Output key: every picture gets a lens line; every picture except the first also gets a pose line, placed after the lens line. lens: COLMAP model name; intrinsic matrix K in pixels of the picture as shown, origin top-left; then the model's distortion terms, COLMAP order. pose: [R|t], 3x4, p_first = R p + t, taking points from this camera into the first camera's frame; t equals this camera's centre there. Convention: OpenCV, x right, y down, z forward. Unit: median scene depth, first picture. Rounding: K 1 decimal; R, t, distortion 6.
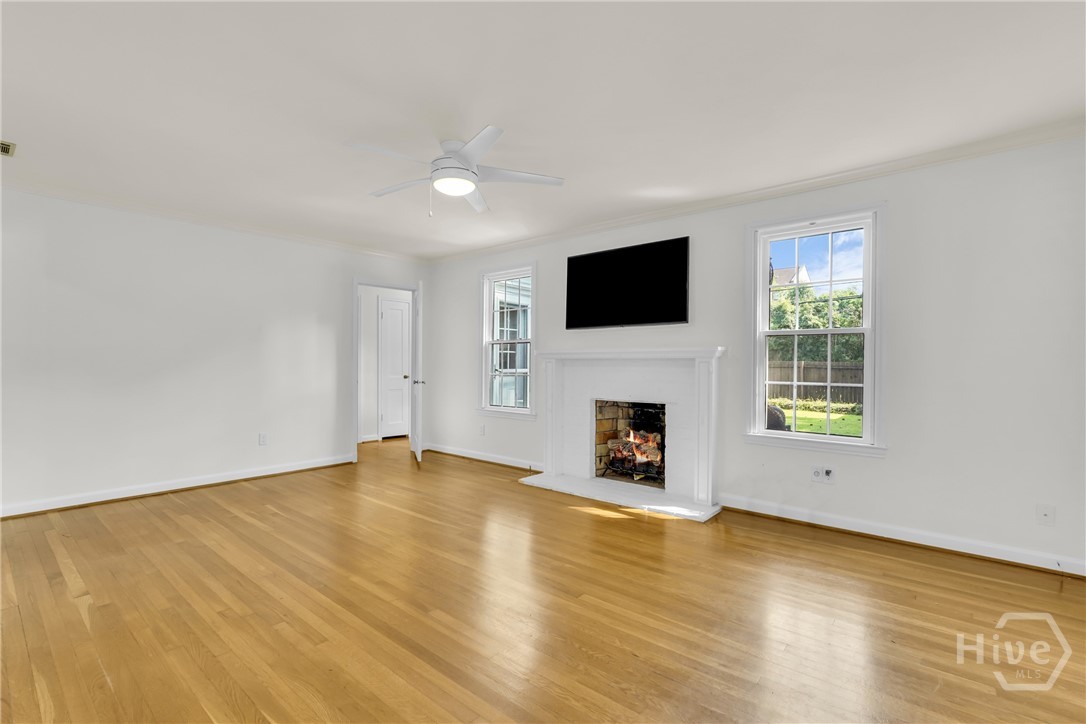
lens RADIAL K [[522.6, 0, 510.9], [0, 522.6, 361.4], [0, 0, 1]] dist [-0.001105, -0.000098]
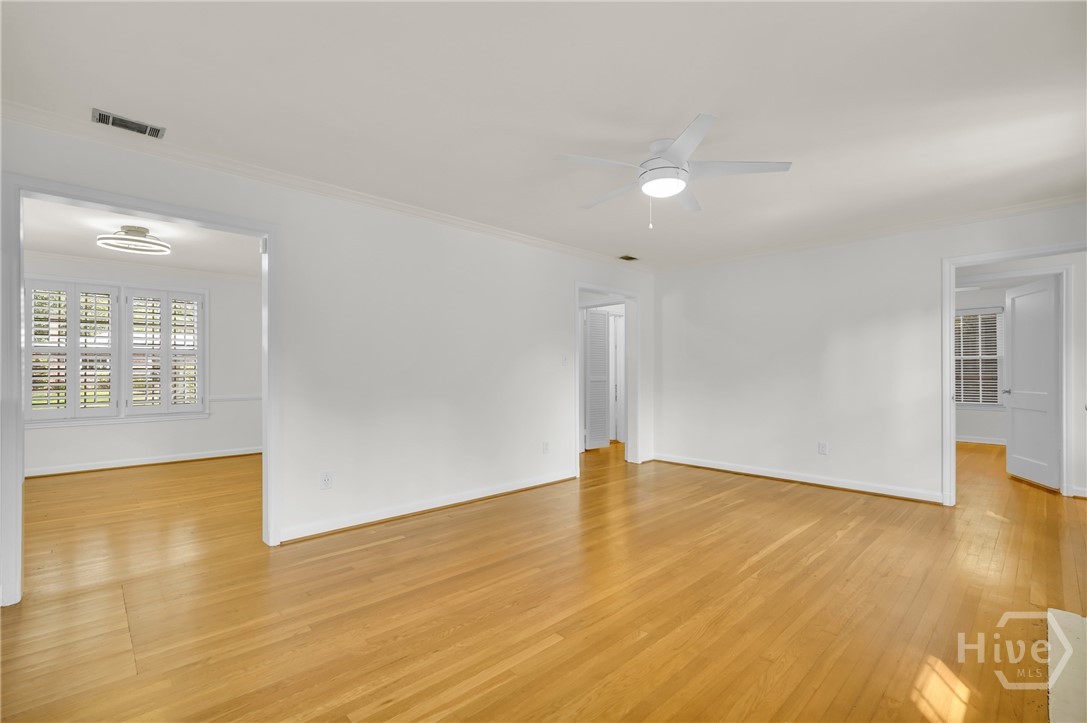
lens RADIAL K [[464.2, 0, 543.5], [0, 464.2, 361.5], [0, 0, 1]] dist [-0.000943, -0.000100]
pose [[-0.063140, -0.024830, -0.997696, 0.524910], [0.001152, 0.999688, -0.024953, -0.001271], [0.998004, -0.002725, -0.063091, 0.569565]]
